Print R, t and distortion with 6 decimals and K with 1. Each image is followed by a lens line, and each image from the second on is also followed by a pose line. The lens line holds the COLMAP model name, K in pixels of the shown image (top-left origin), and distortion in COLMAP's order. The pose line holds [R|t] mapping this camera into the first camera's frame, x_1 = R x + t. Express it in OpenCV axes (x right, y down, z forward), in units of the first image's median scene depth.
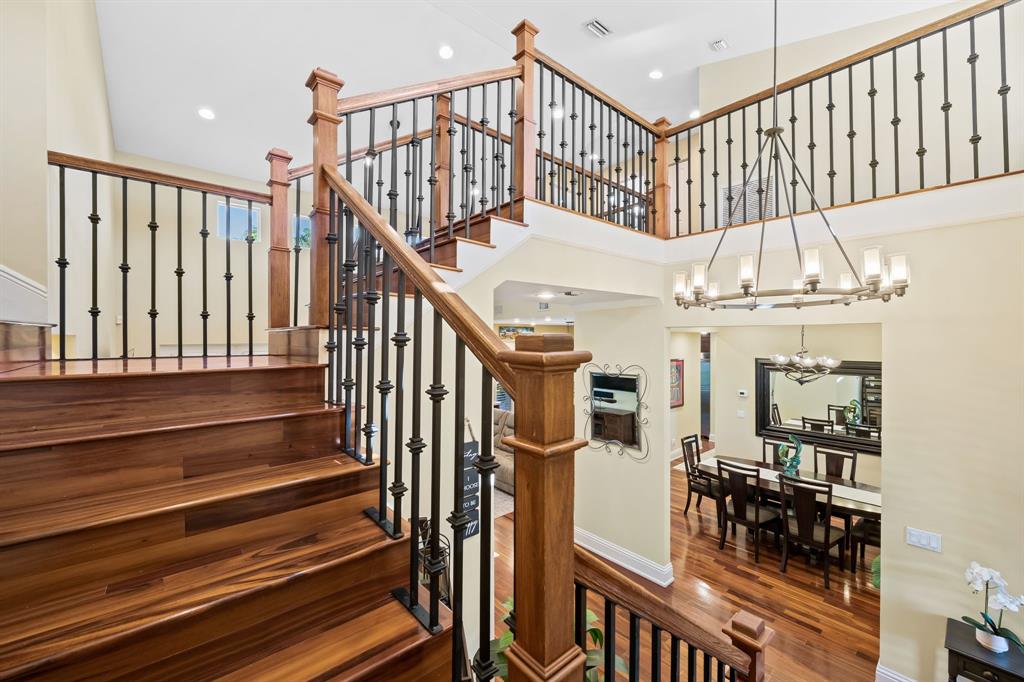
lens RADIAL K [[402.9, 0, 508.5], [0, 402.9, 340.7], [0, 0, 1]] dist [0.000993, -0.000171]
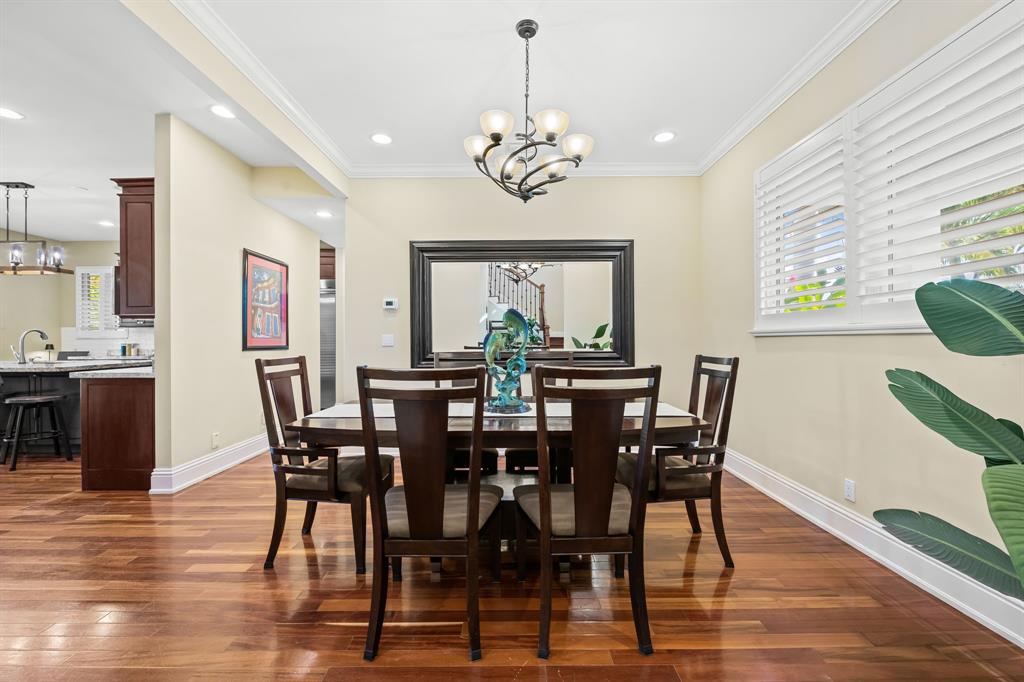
lens RADIAL K [[434.3, 0, 514.3], [0, 434.3, 337.8], [0, 0, 1]] dist [0.002313, -0.002942]
pose [[0.657686, -0.003966, 0.753282, 0.286980], [0.009323, 0.999952, -0.002874, 0.225557], [-0.753235, 0.008913, 0.657691, 0.570819]]
